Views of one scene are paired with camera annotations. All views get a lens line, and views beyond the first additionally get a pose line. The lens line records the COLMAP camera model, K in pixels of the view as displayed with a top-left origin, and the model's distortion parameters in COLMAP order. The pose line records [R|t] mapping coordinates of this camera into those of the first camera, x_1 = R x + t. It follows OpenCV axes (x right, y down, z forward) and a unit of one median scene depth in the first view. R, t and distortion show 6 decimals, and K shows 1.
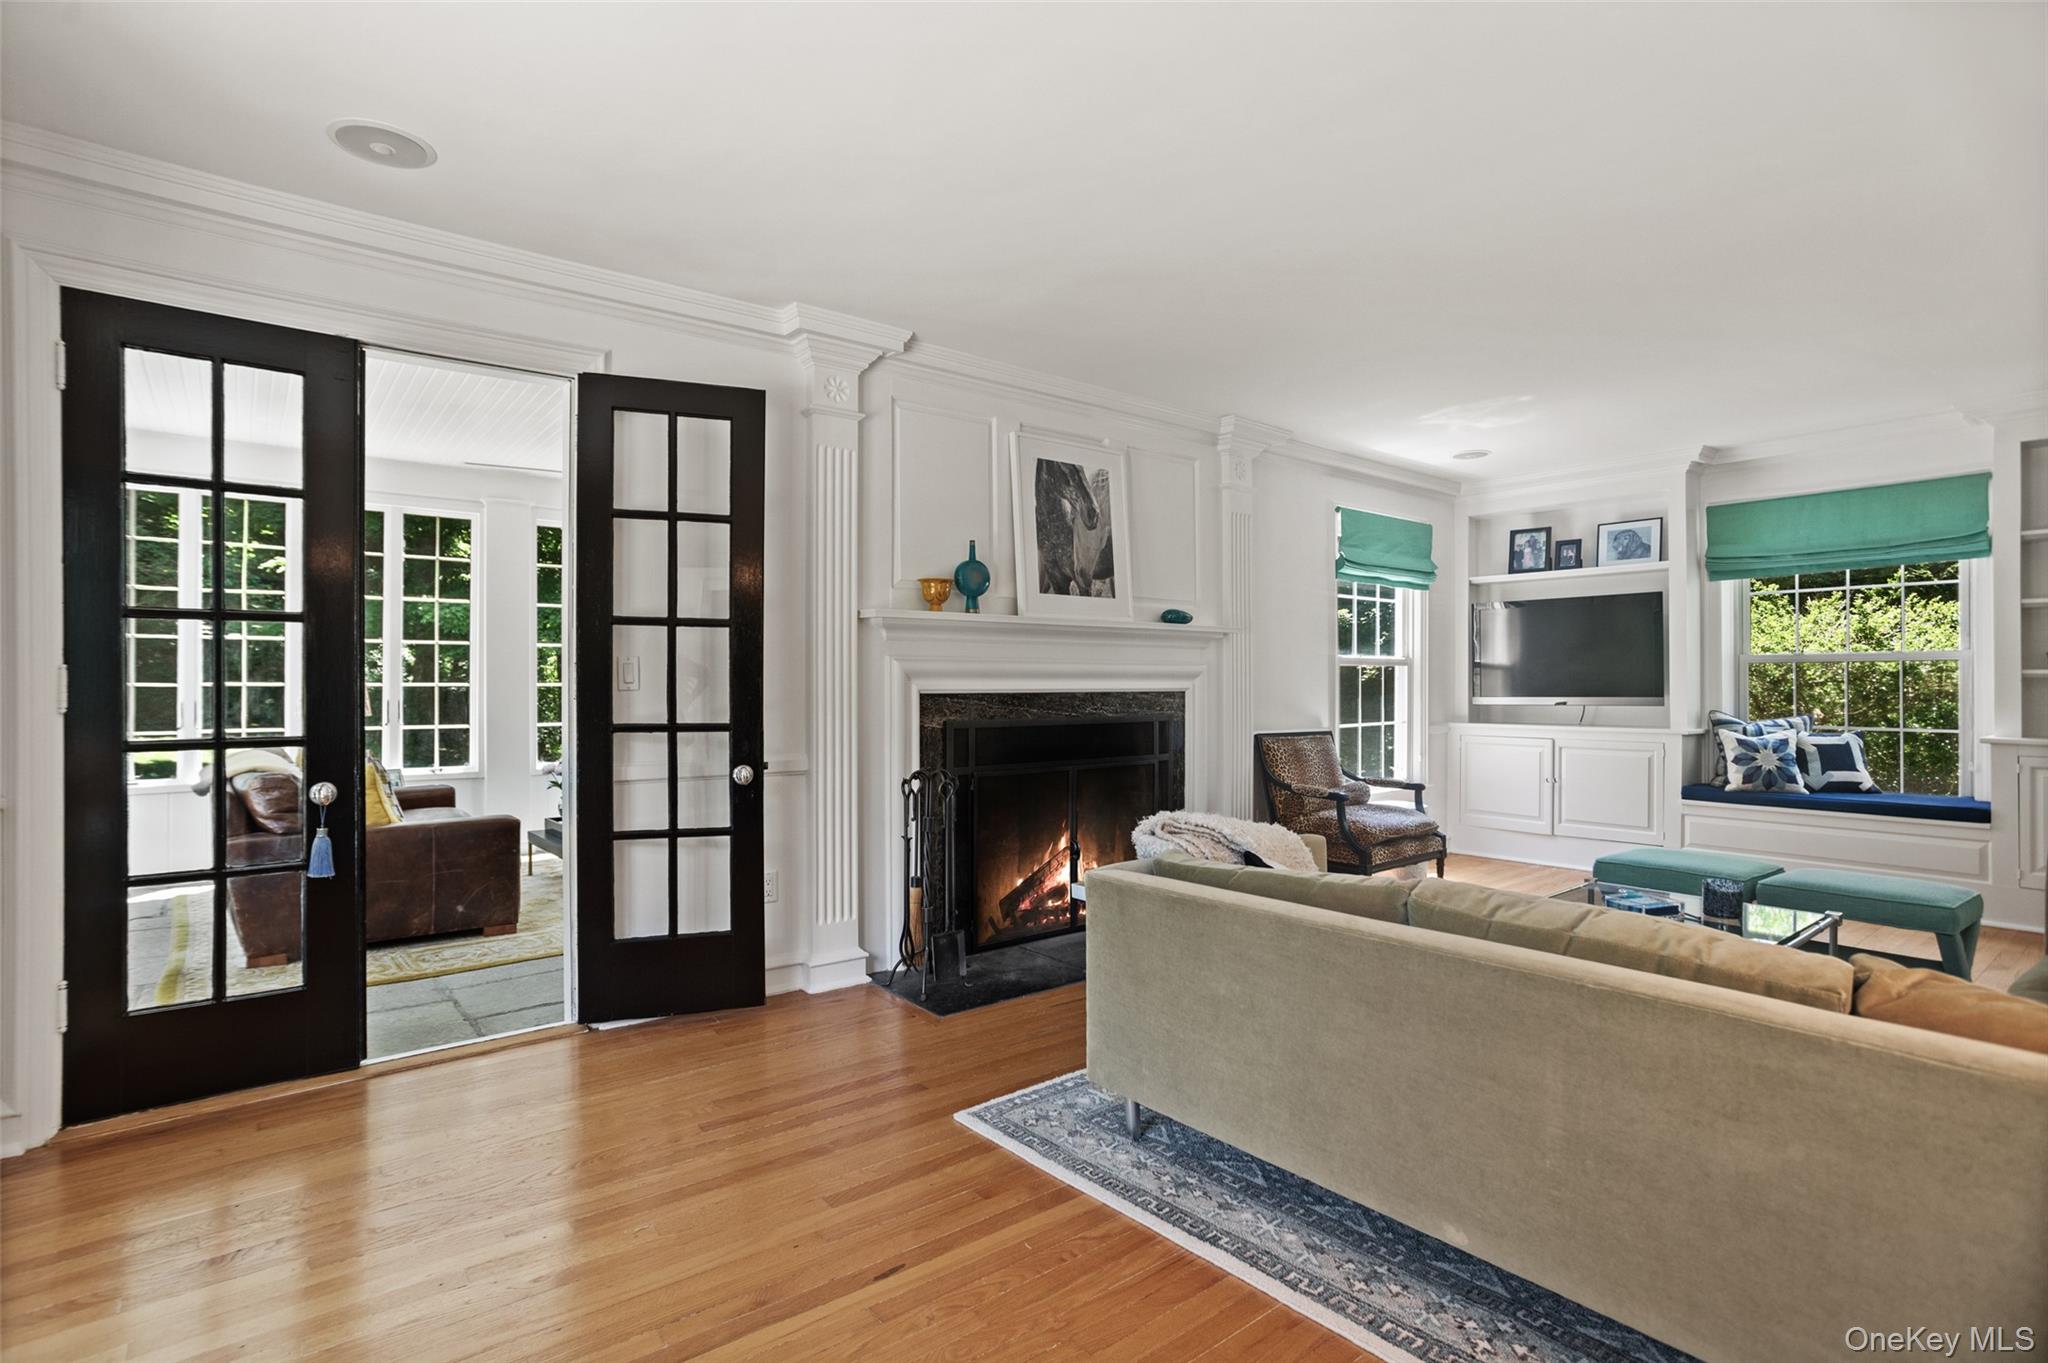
lens RADIAL K [[998.1, 0, 1024.0], [0, 998.1, 681.5], [0, 0, 1]] dist [-0.028250, 0.001684]
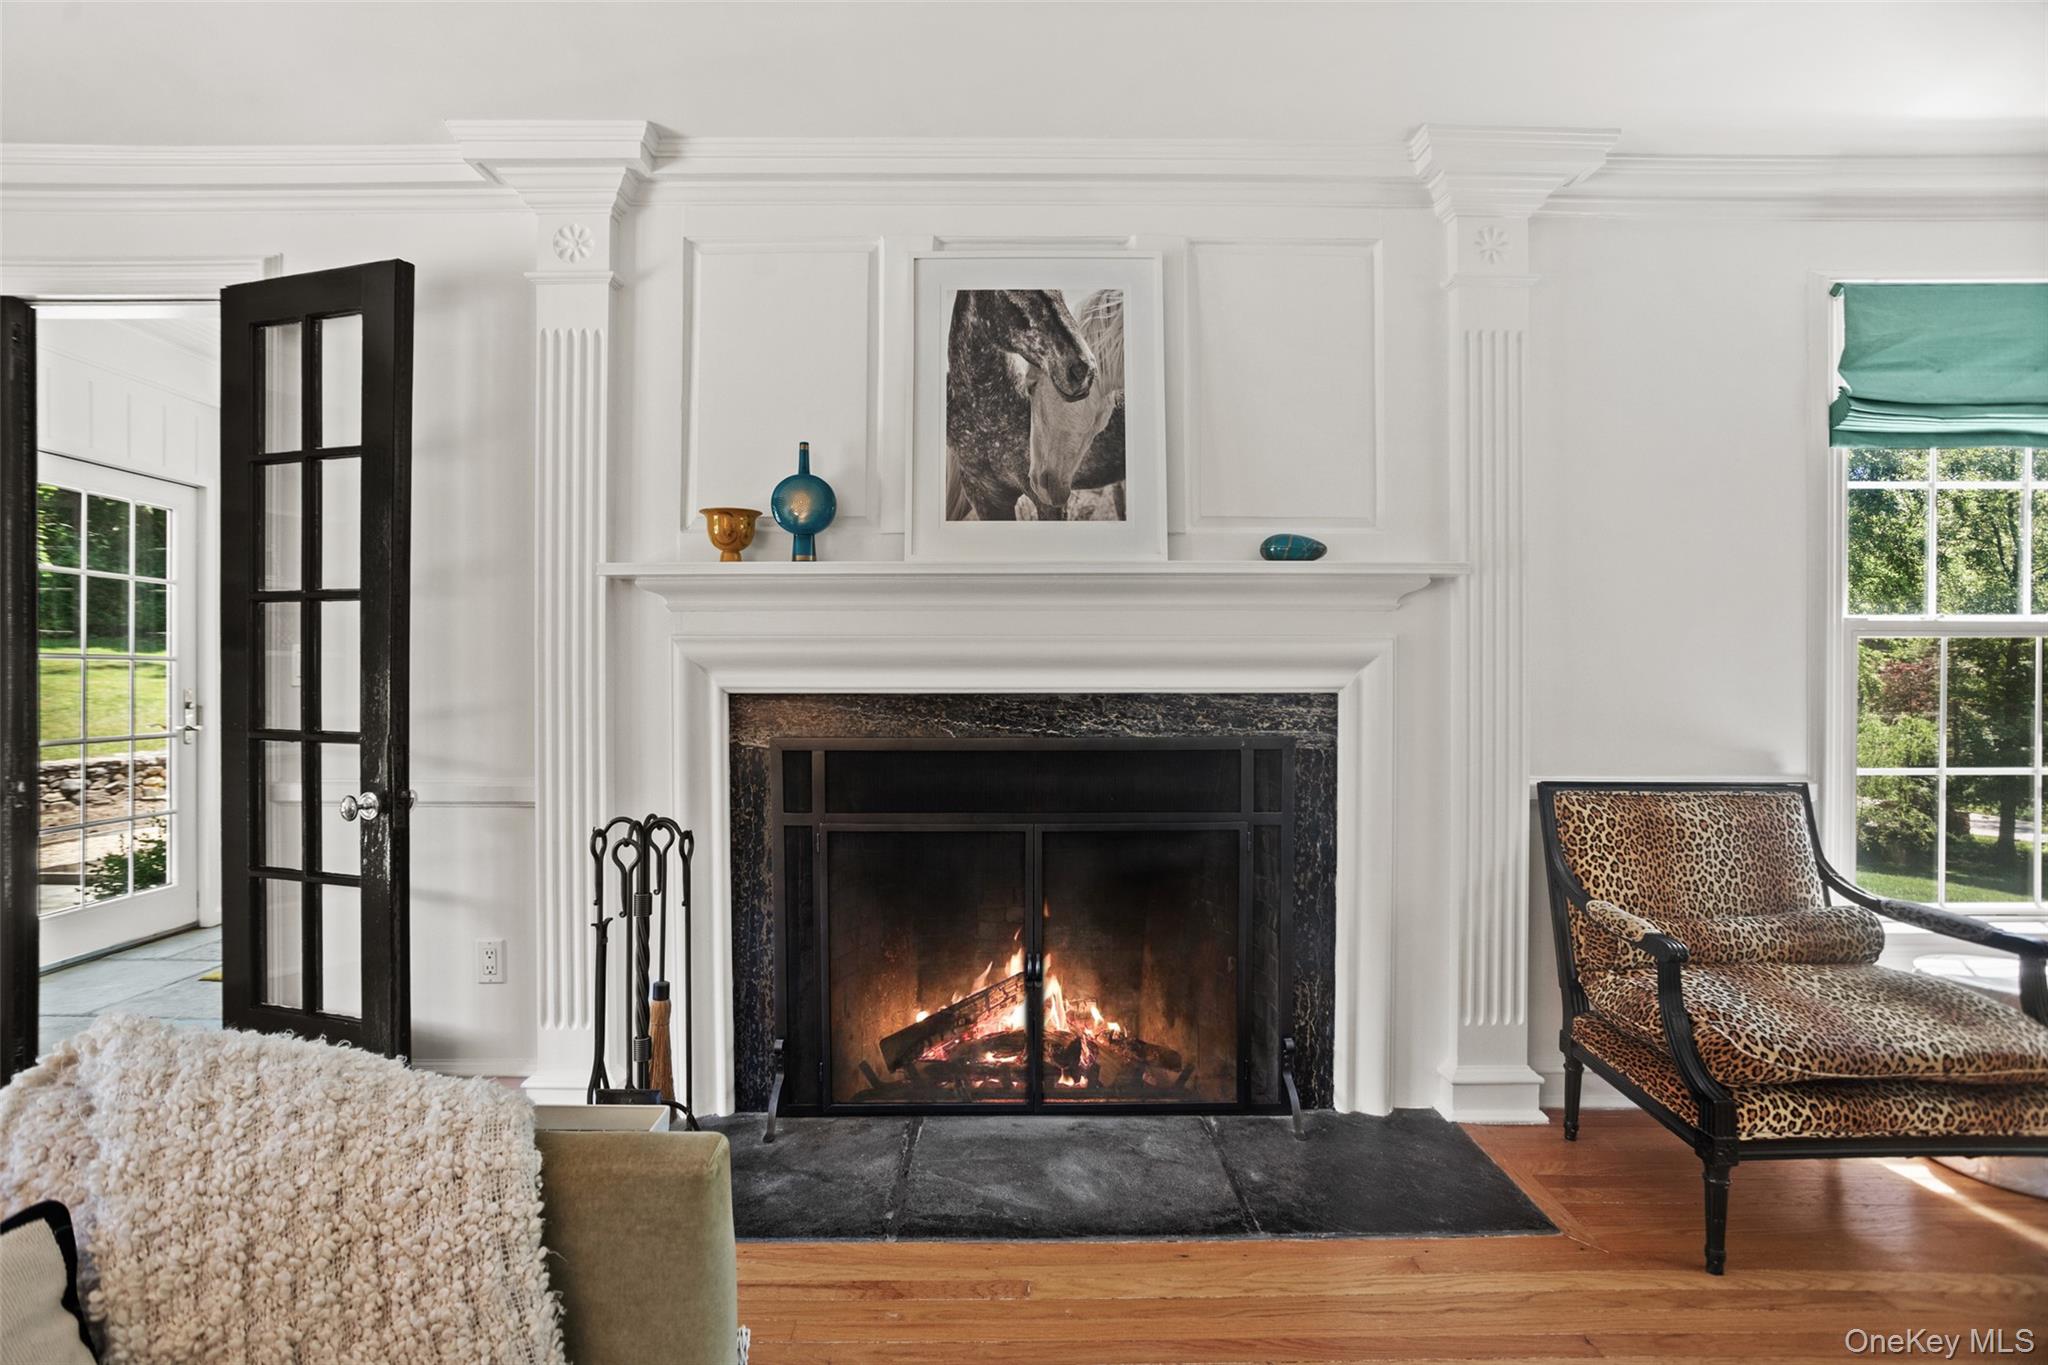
lens RADIAL K [[998.1, 0, 1024.0], [0, 998.1, 682.5], [0, 0, 1]] dist [-0.028250, 0.001684]
pose [[0.782820, -0.000824, -0.622247, 0.398754], [0.000084, 0.999999, -0.001219, 0.005680], [0.622248, 0.000902, 0.782820, 0.560465]]
